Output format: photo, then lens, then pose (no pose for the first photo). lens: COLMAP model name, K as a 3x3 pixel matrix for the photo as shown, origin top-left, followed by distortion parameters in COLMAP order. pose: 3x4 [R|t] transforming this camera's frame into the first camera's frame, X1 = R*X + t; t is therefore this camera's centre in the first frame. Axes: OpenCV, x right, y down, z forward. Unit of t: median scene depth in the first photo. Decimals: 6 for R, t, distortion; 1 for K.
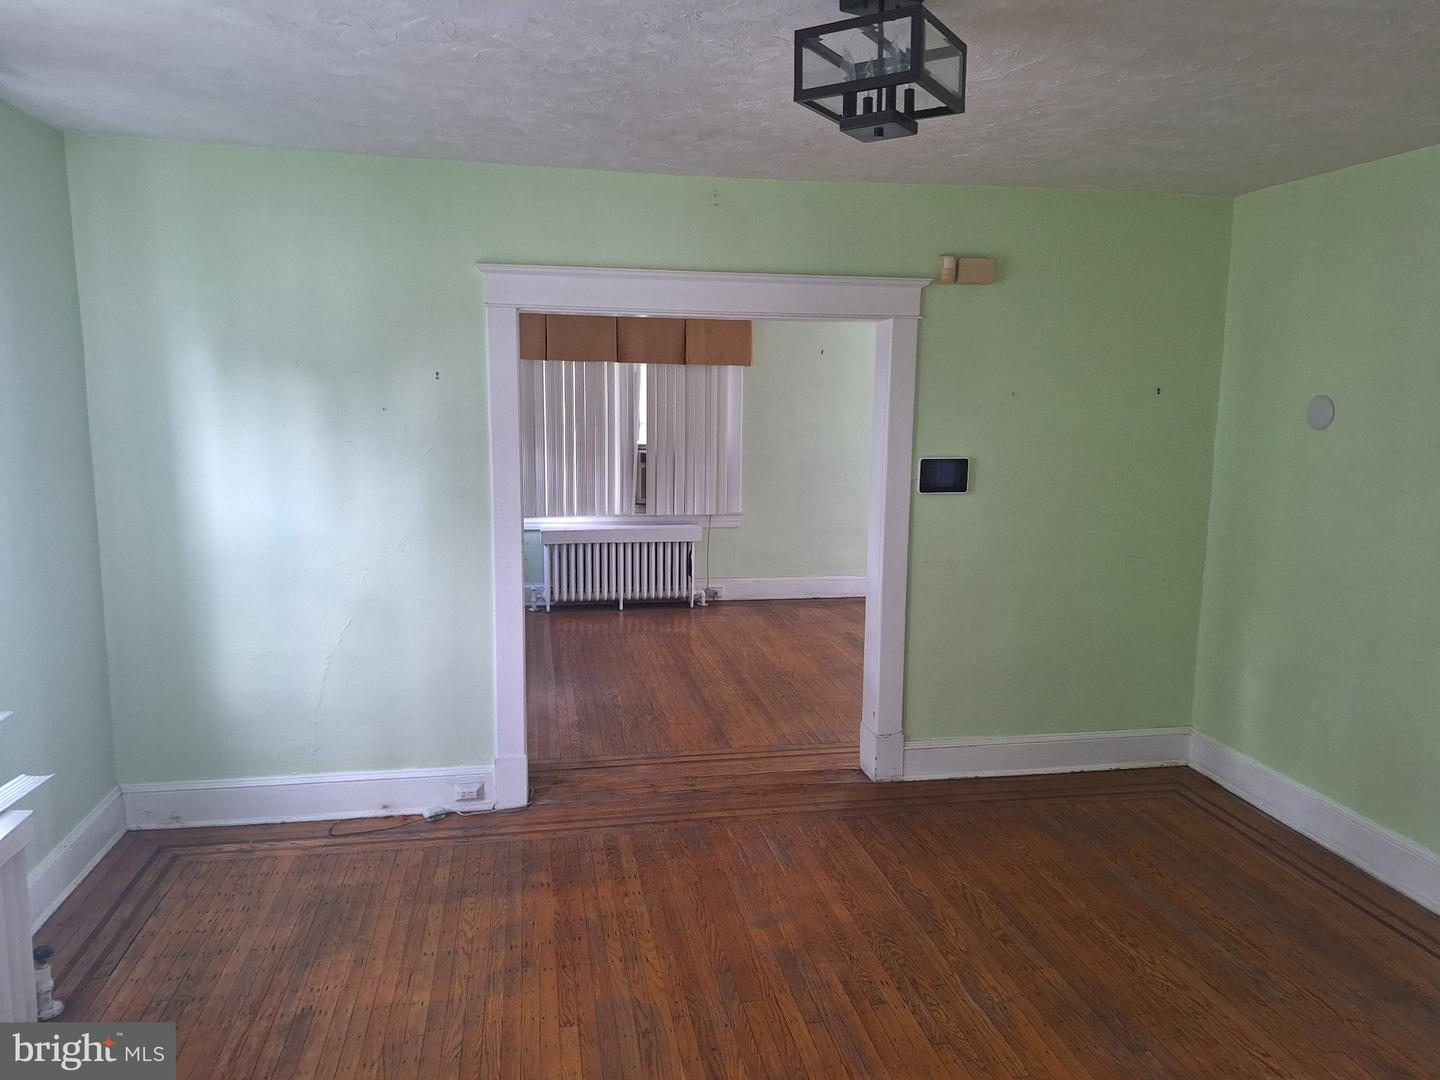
lens RADIAL K [[1015.6, 0, 719.5], [0, 1015.6, 540.3], [0, 0, 1]] dist [0.056520, -0.009955]
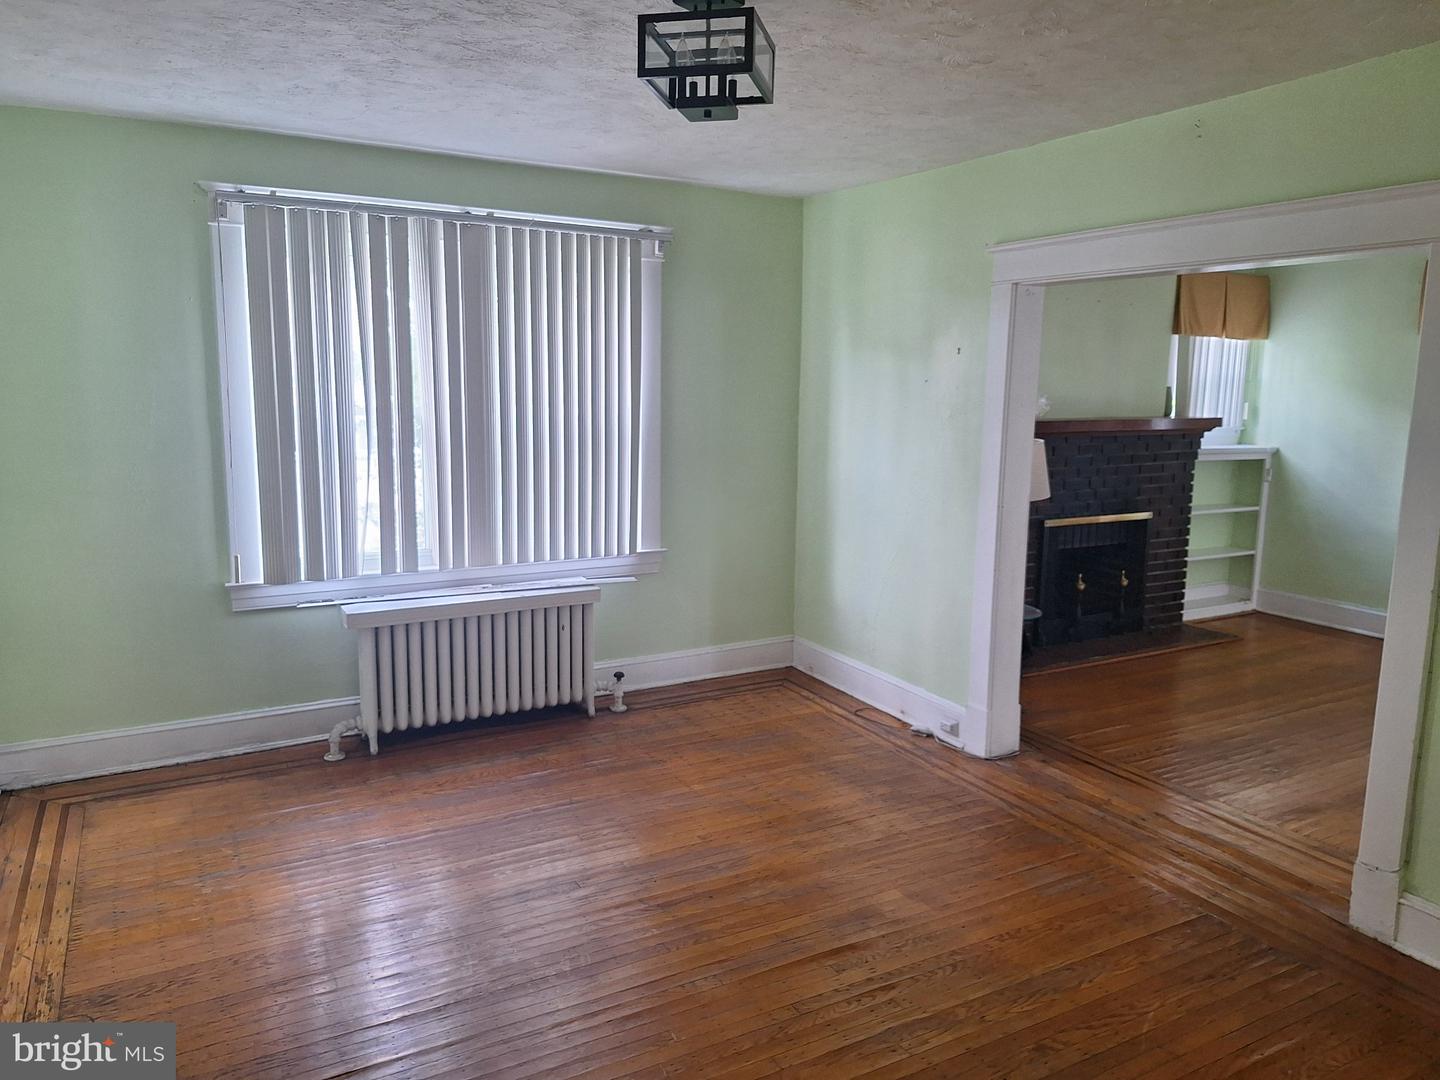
lens RADIAL K [[1015.6, 0, 712.1], [0, 1015.6, 538.2], [0, 0, 1]] dist [0.056520, -0.009955]
pose [[0.314613, 0.141742, -0.938577, 0.726364], [-0.160258, 0.982526, 0.094661, -0.019303], [0.935594, 0.120633, 0.331831, 0.384337]]
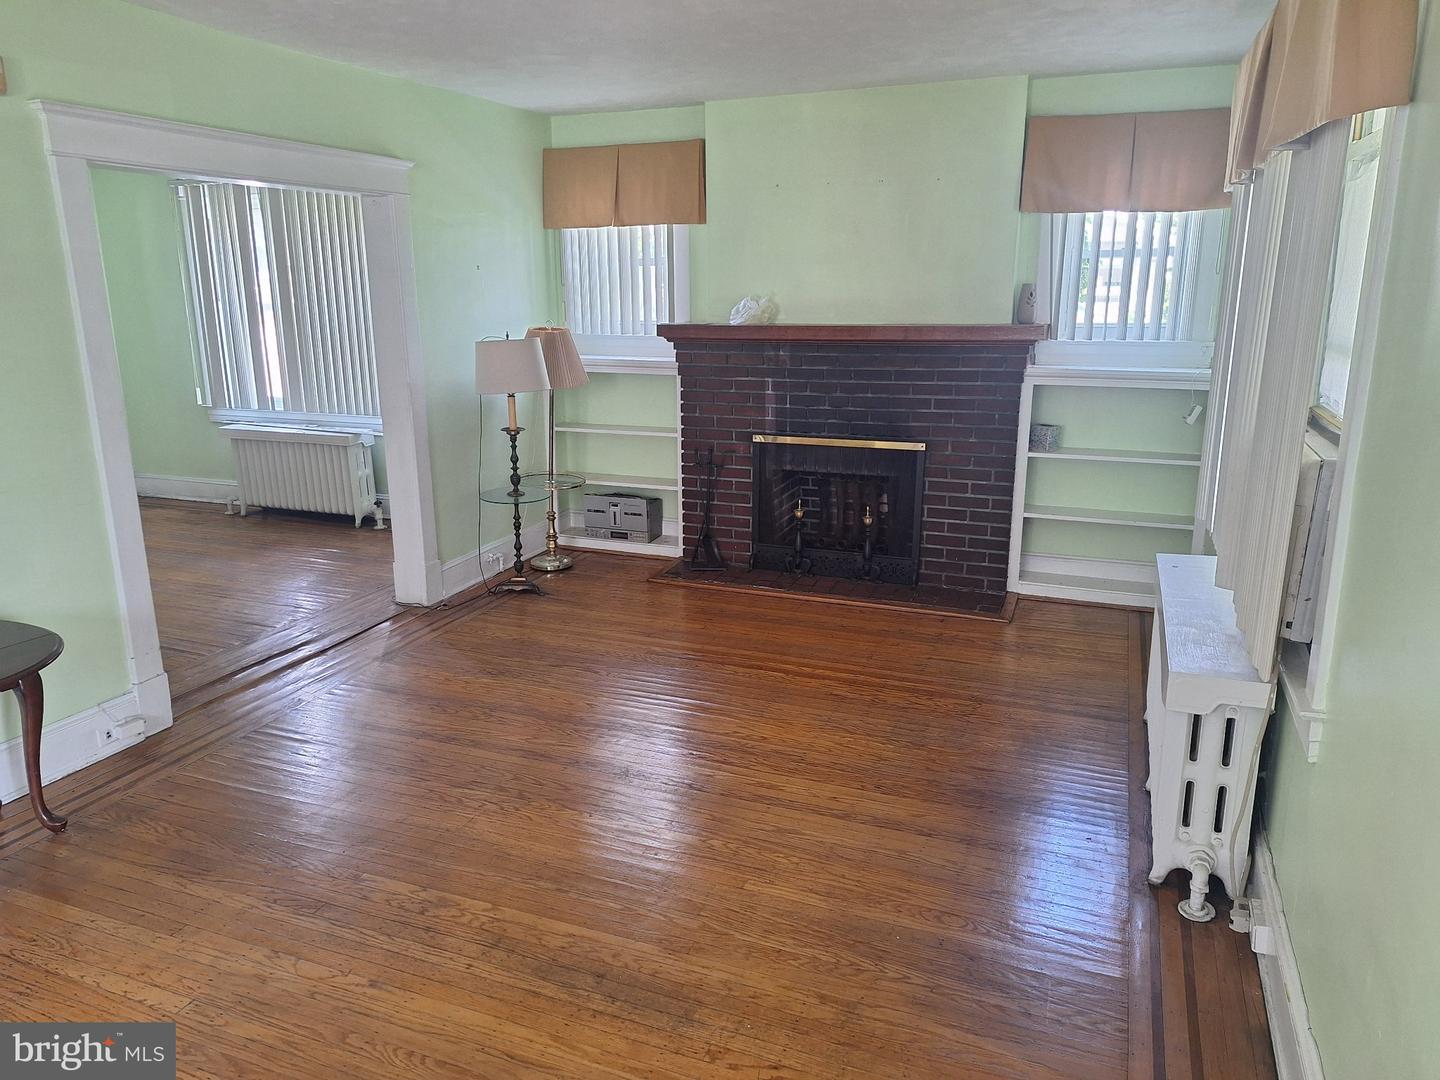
lens RADIAL K [[1015.6, 0, 727.6], [0, 1015.6, 541.7], [0, 0, 1]] dist [0.056520, -0.009955]
pose [[-0.537092, 0.195071, -0.820658, 0.654282], [-0.137510, 0.939630, 0.313346, -0.260478], [0.832240, 0.281144, -0.477844, 1.933704]]
